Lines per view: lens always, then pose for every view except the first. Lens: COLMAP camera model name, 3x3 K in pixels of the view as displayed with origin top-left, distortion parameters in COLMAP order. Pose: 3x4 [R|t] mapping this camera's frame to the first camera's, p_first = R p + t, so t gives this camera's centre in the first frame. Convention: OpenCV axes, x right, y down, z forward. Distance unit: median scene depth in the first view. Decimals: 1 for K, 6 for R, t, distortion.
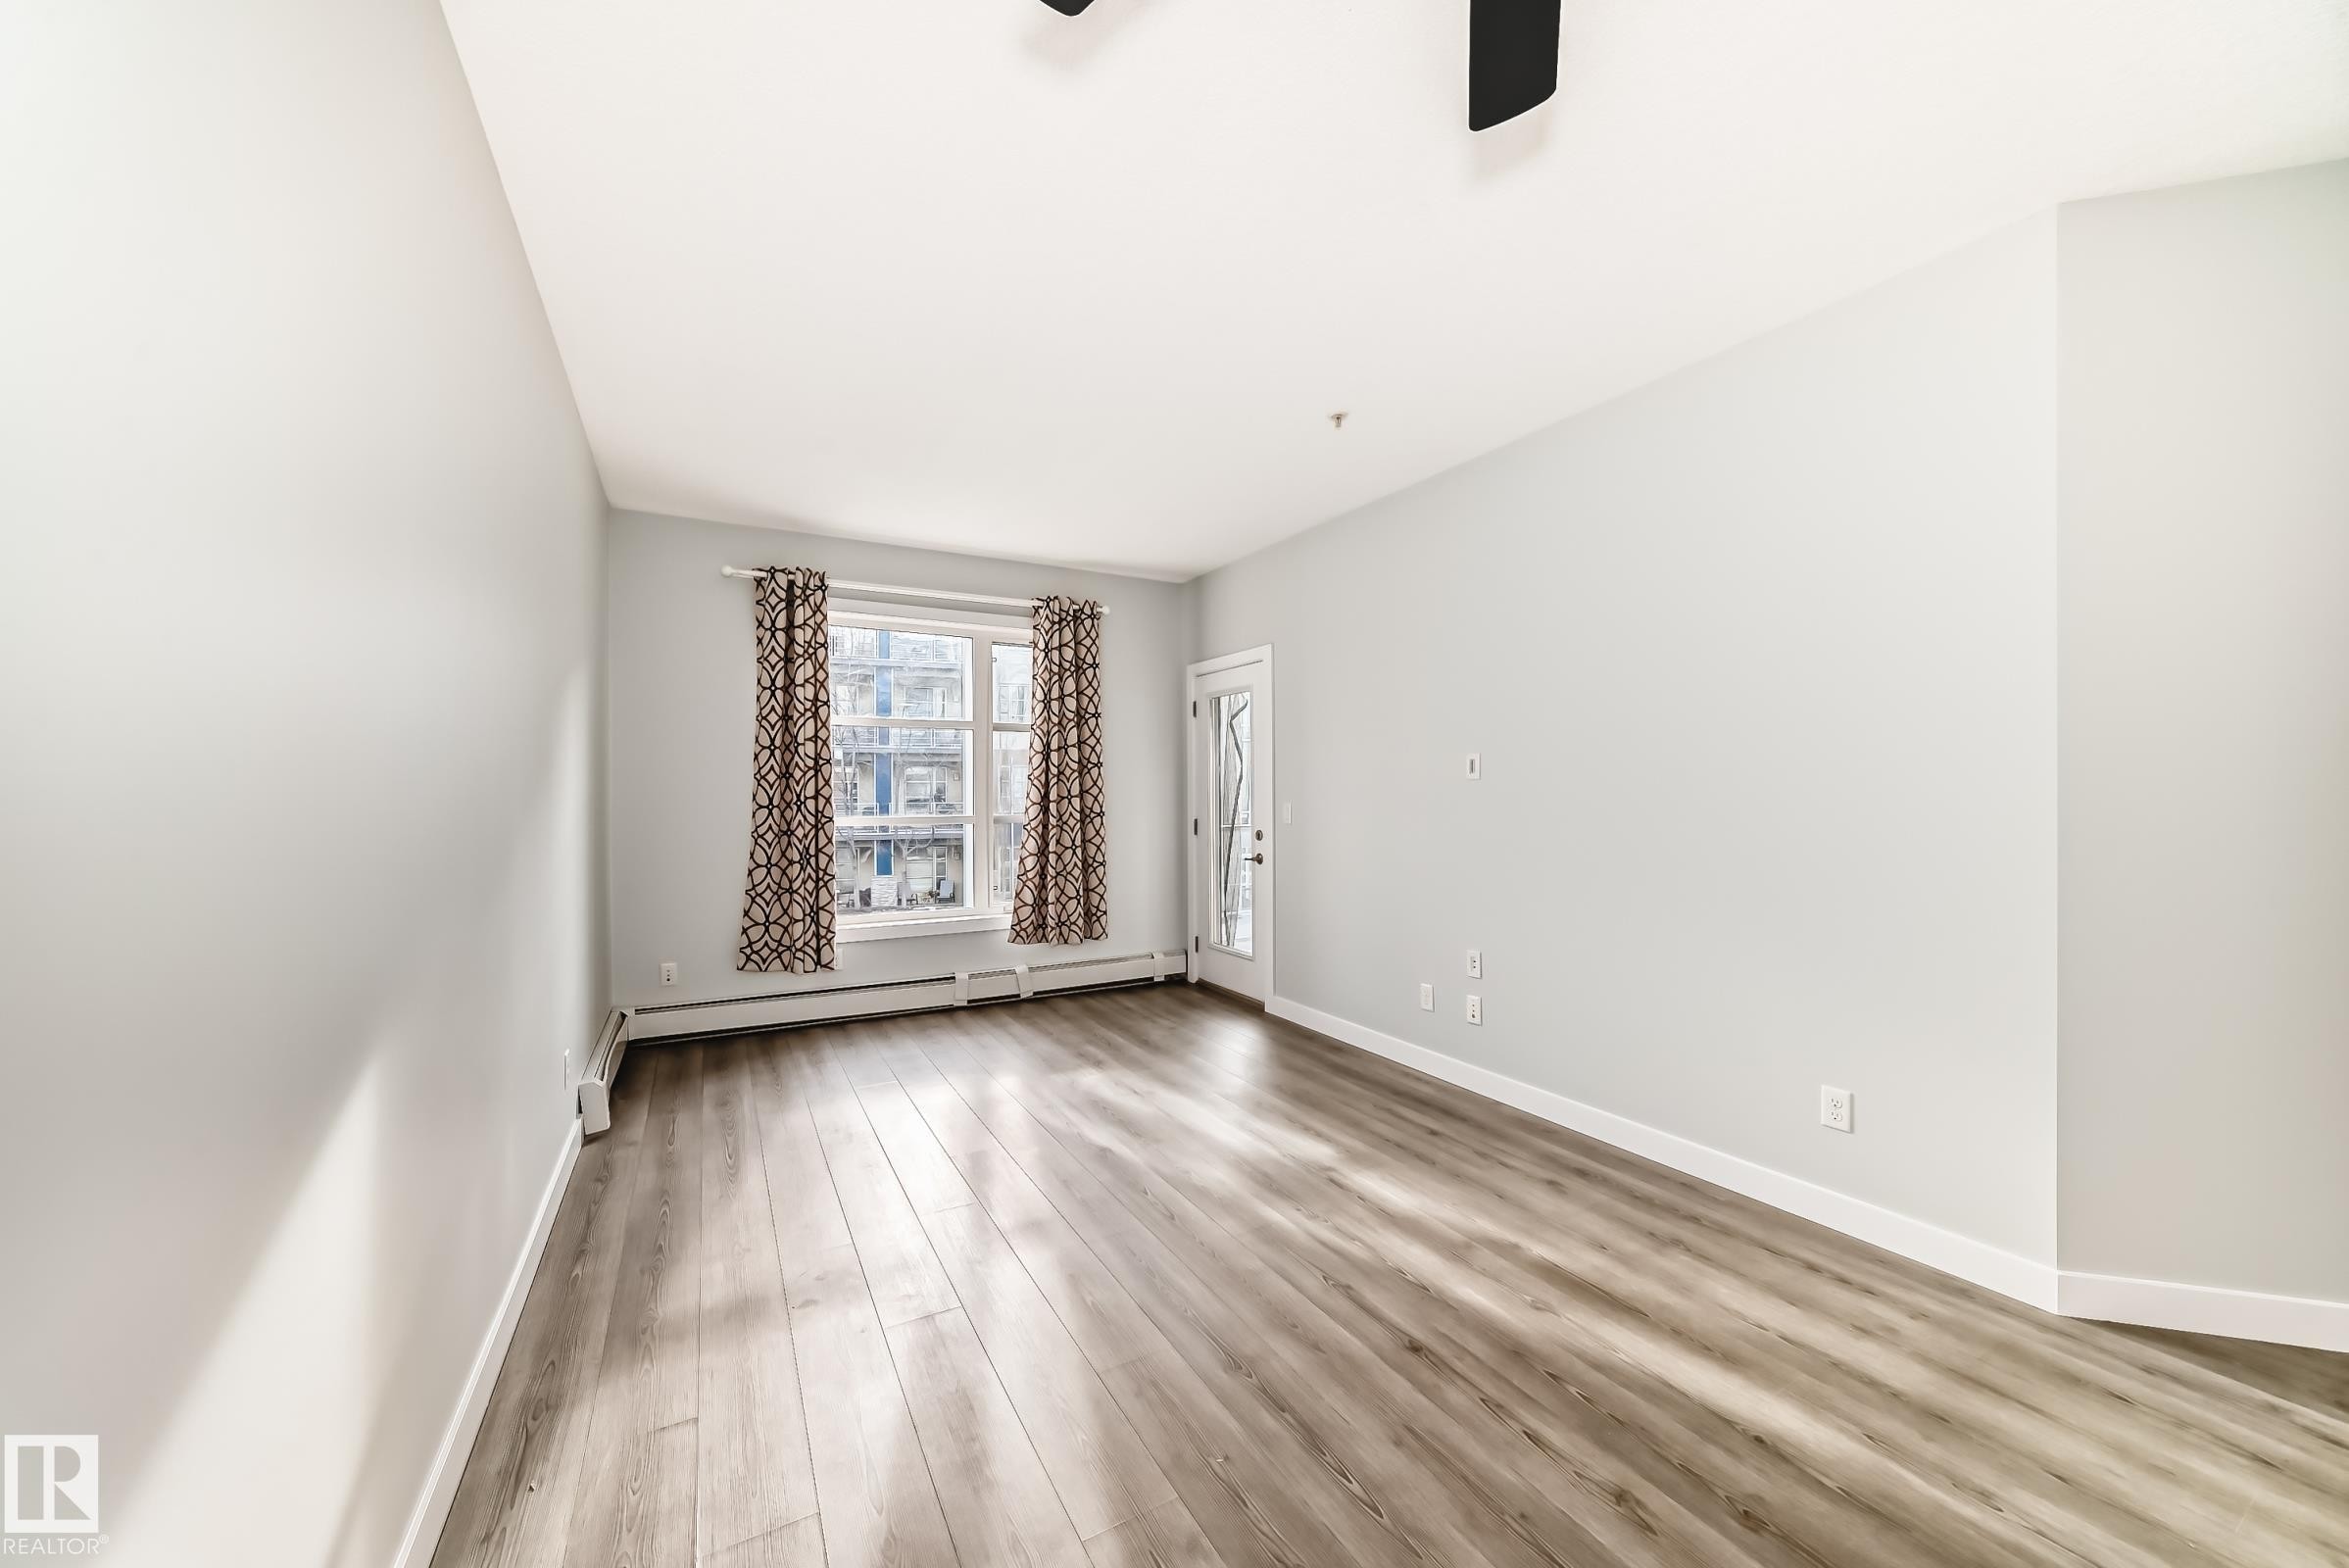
lens RADIAL K [[839.2, 0, 1203.0], [0, 839.2, 786.2], [0, 0, 1]] dist [-0.025780, 0.006204]
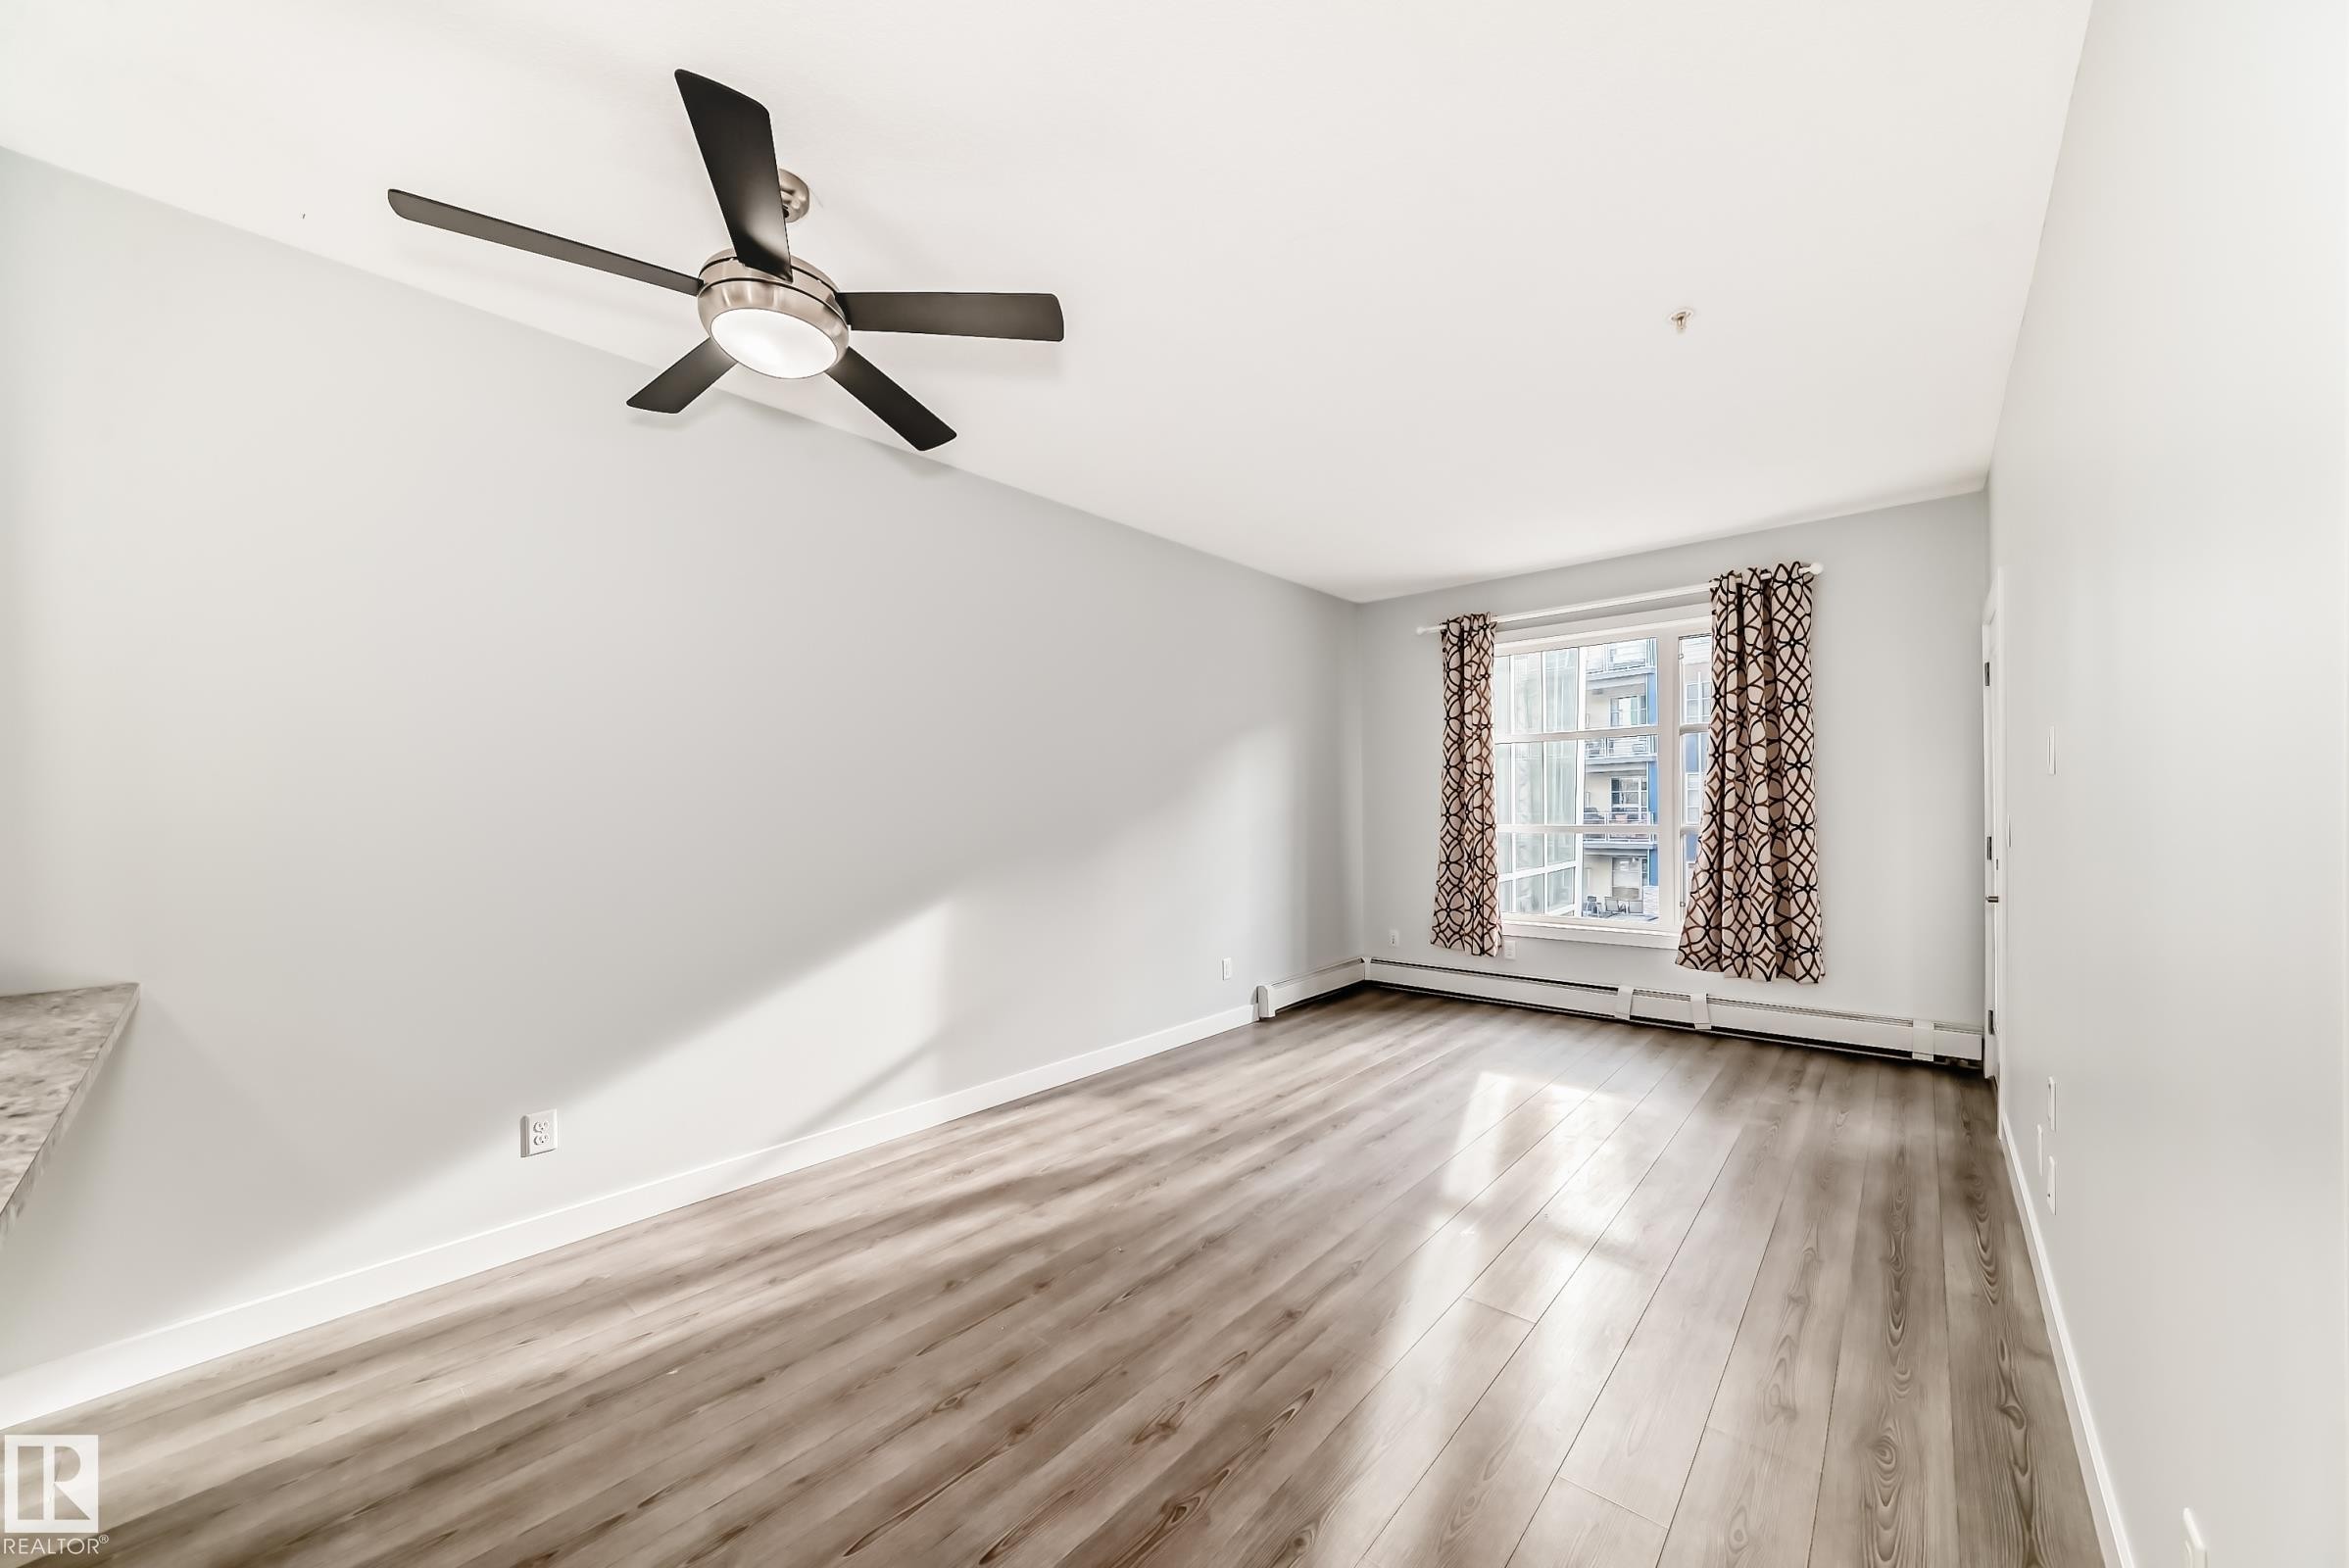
lens RADIAL K [[832.0, 0, 1172.1], [0, 832.0, 805.6], [0, 0, 1]] dist [-0.008044, 0.000395]
pose [[0.340181, -0.003405, -0.940354, 0.490337], [0.019824, 0.999797, 0.003551, -0.001896], [0.940151, -0.019849, 0.340180, 0.193599]]
